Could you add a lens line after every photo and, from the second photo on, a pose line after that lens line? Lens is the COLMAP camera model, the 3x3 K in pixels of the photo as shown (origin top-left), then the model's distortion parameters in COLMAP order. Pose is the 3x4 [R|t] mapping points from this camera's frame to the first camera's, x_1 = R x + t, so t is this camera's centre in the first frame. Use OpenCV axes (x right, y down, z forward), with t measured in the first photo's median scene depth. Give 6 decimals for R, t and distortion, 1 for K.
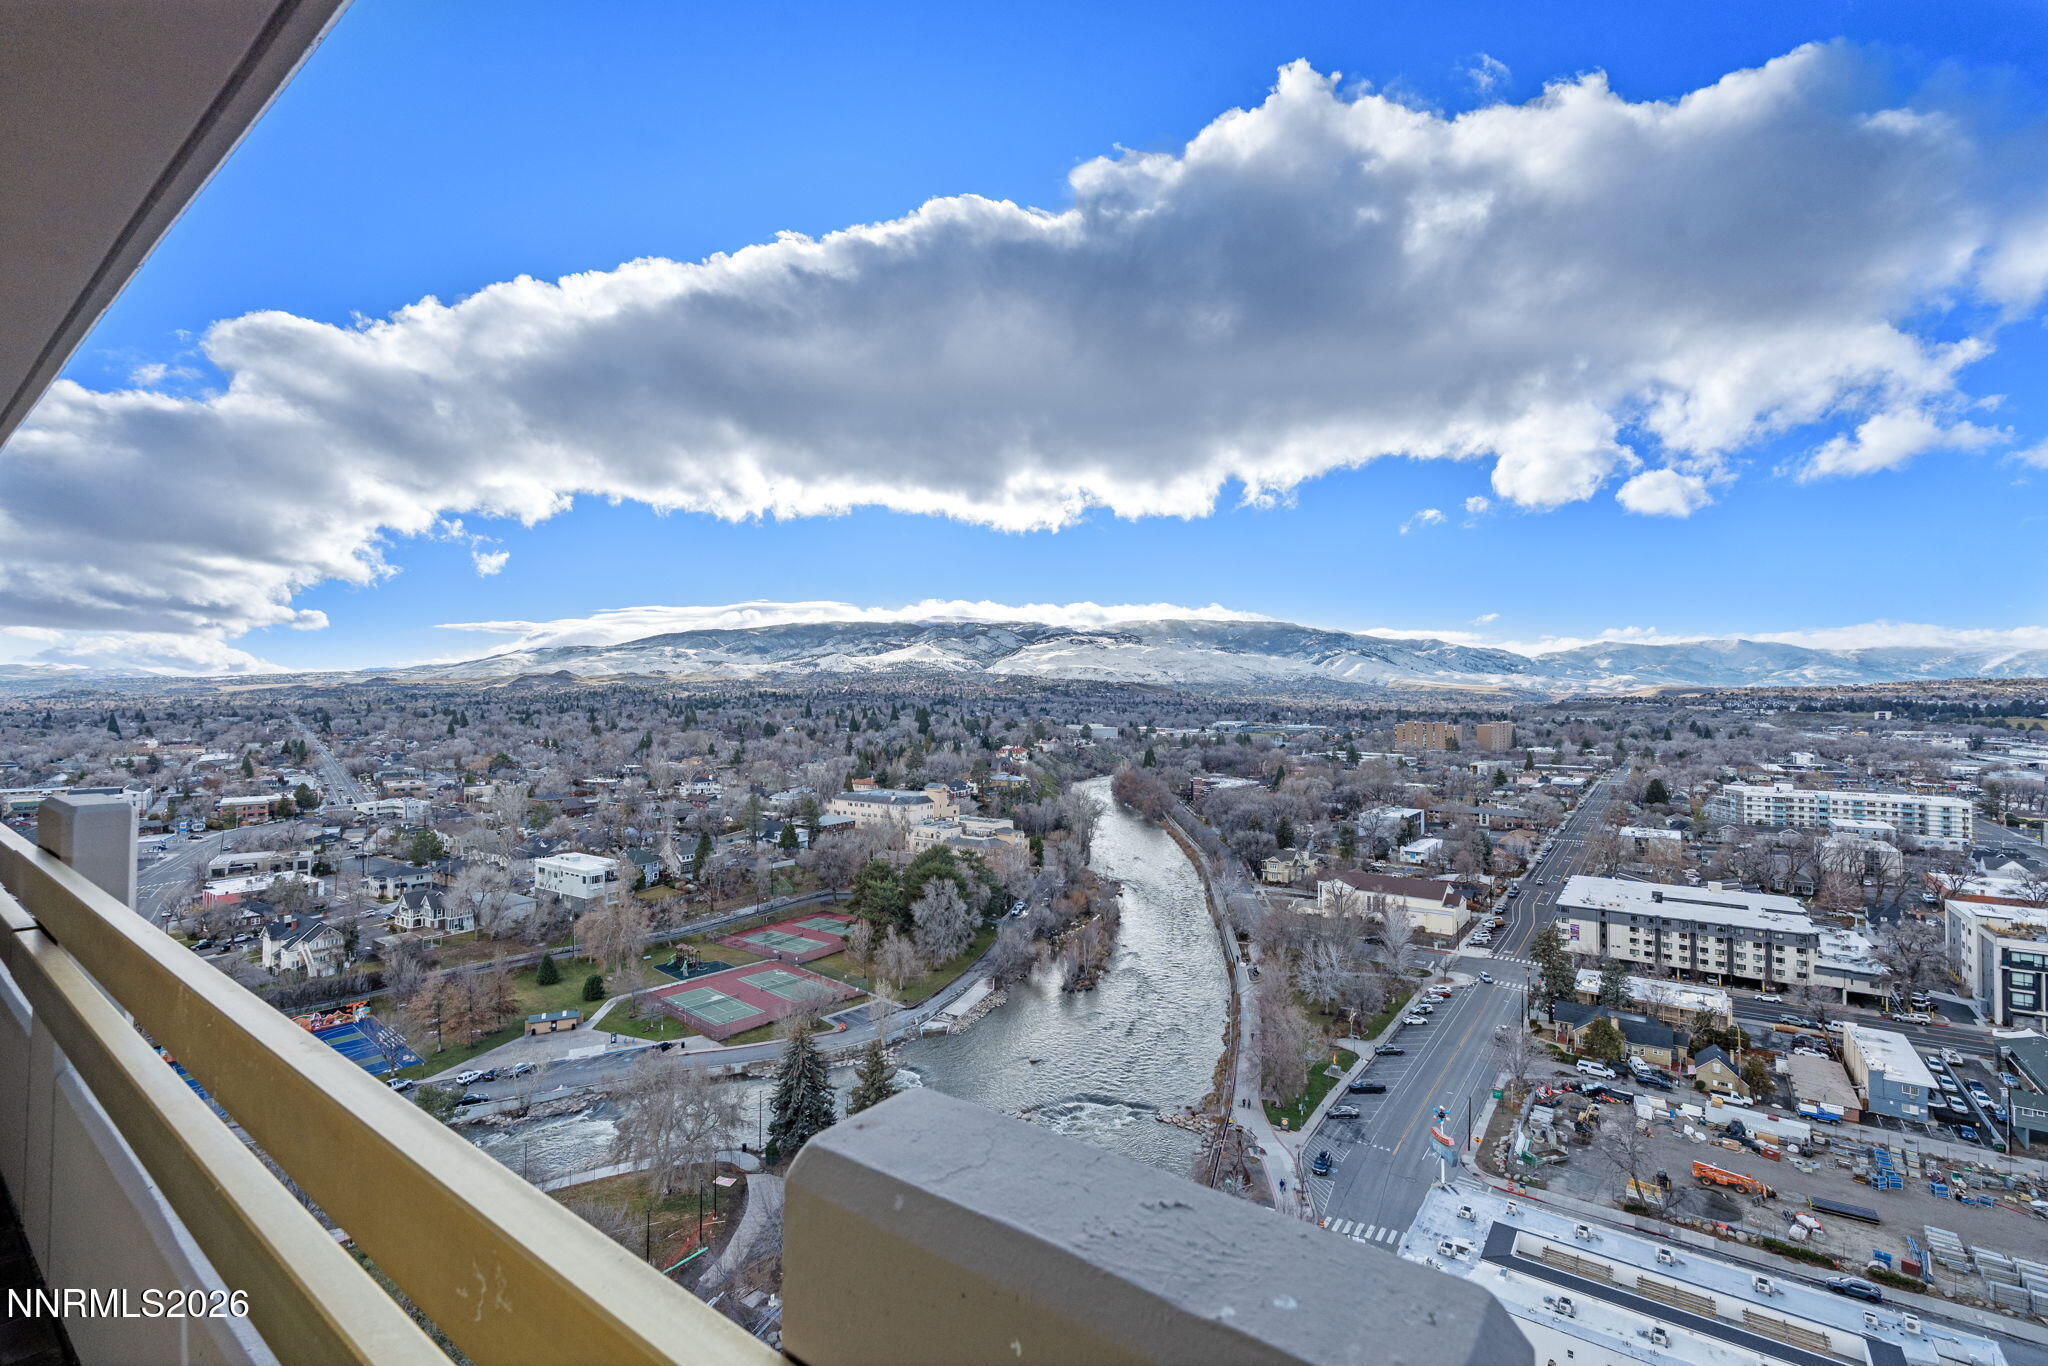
lens RADIAL K [[896.6, 0, 1013.2], [0, 896.6, 681.0], [0, 0, 1]] dist [-0.008051, 0.001284]
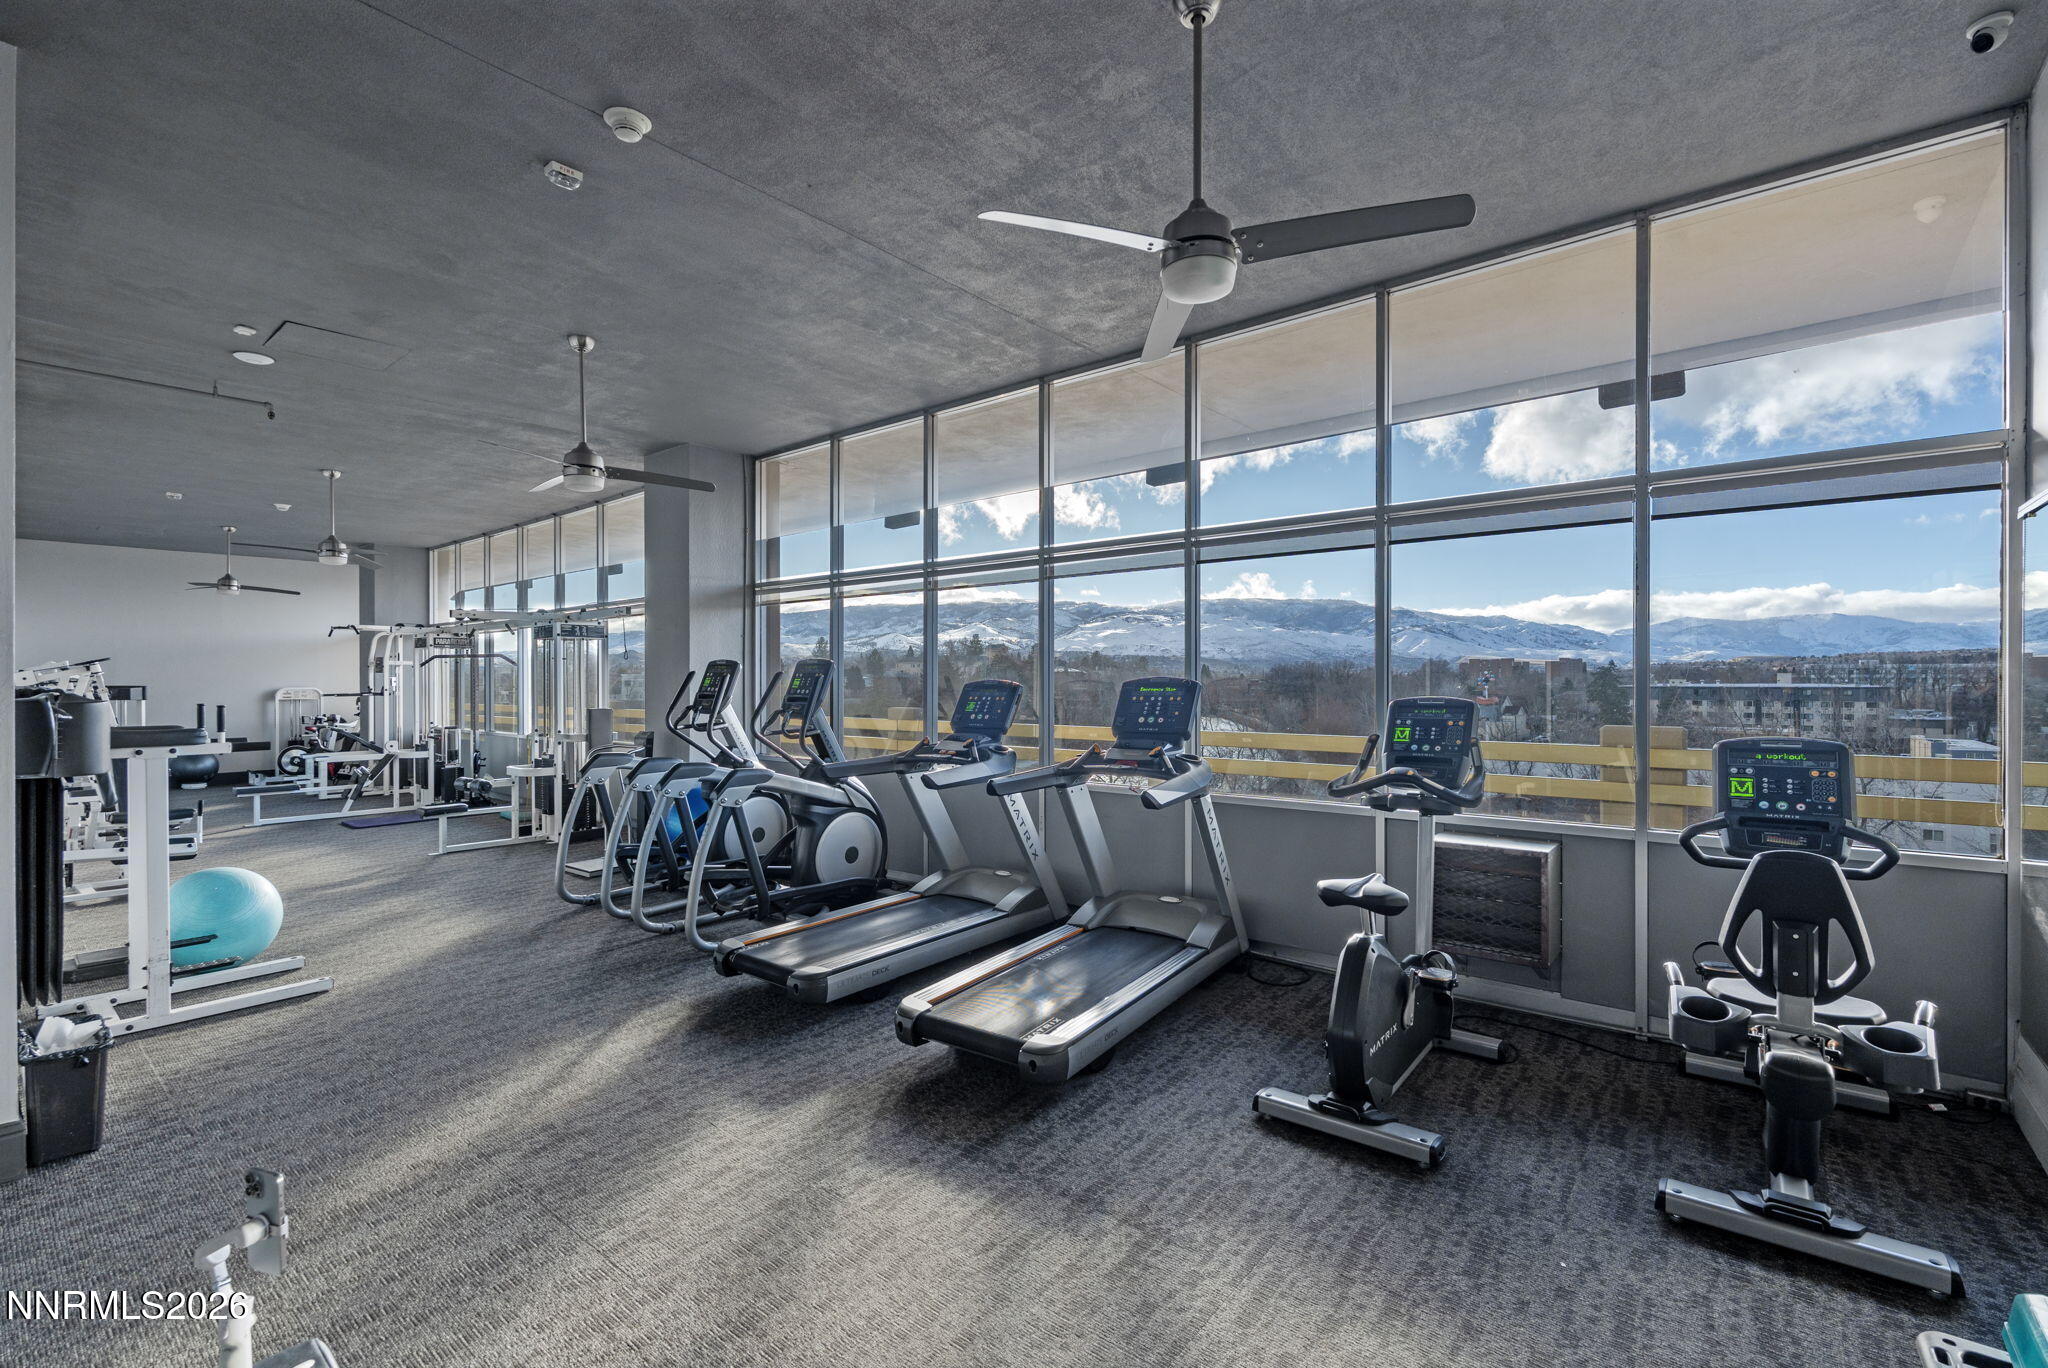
lens RADIAL K [[896.6, 0, 1013.1], [0, 896.6, 681.5], [0, 0, 1]] dist [-0.008051, 0.001284]
pose [[0.998086, -0.004877, -0.061641, -0.005319], [0.006200, 0.999754, 0.021290, 0.237629], [0.061522, -0.021631, 0.997871, -0.042626]]
